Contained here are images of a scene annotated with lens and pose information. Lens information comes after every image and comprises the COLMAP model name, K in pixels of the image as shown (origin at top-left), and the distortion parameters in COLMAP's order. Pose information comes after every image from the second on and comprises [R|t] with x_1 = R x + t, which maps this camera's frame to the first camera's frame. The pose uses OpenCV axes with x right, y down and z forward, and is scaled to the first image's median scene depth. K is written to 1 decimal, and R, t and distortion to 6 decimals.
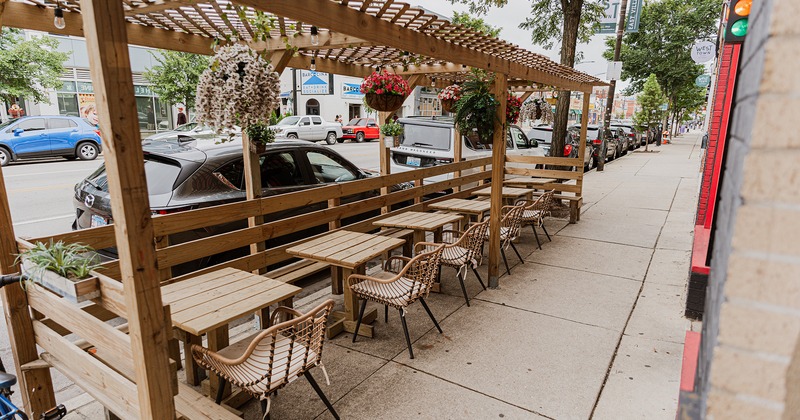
lens RADIAL K [[442.3, 0, 400.0], [0, 442.3, 210.0], [0, 0, 1]] dist [-0.002627, -0.000704]
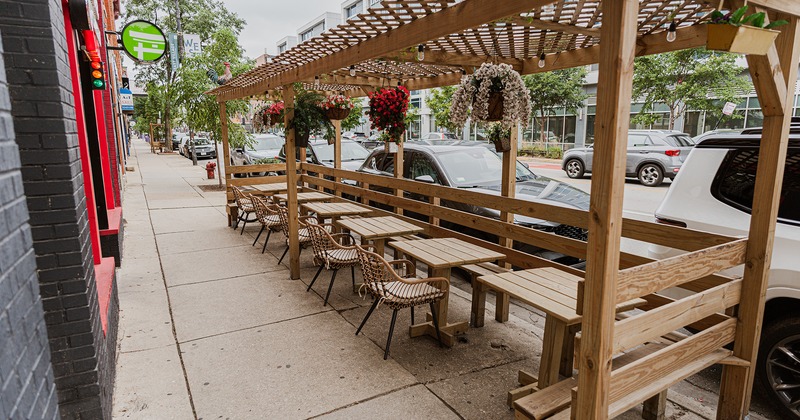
lens RADIAL K [[442.3, 0, 400.0], [0, 442.3, 210.0], [0, 0, 1]] dist [-0.002627, -0.000704]
pose [[-0.428027, 0.172151, -0.887218, 0.944515], [-0.162306, 0.951088, 0.262847, -0.285615], [0.889072, 0.256506, -0.379151, 1.458403]]
